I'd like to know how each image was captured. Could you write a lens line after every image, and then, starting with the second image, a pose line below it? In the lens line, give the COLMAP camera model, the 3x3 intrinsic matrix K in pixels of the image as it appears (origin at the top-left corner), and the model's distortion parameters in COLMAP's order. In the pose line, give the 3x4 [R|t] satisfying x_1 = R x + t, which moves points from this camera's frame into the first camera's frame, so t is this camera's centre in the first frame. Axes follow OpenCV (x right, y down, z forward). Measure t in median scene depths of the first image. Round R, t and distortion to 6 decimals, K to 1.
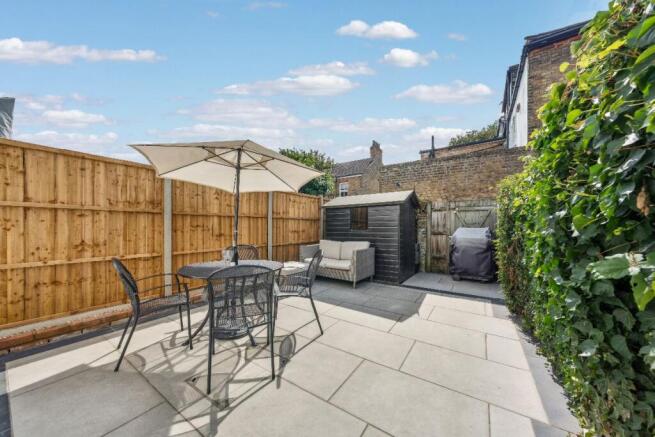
lens RADIAL K [[223.9, 0, 327.6], [0, 223.9, 223.9], [0, 0, 1]] dist [-0.003412, -0.000204]
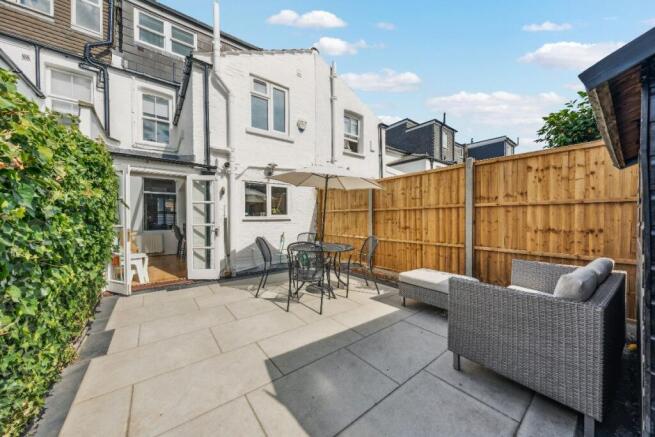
lens RADIAL K [[223.9, 0, 324.8], [0, 223.9, 220.0], [0, 0, 1]] dist [-0.003412, -0.000204]
pose [[-0.306766, 0.001086, -0.951784, 0.708929], [0.007103, 0.999974, -0.001149, 0.012391], [0.951758, -0.007113, -0.306766, 1.069920]]
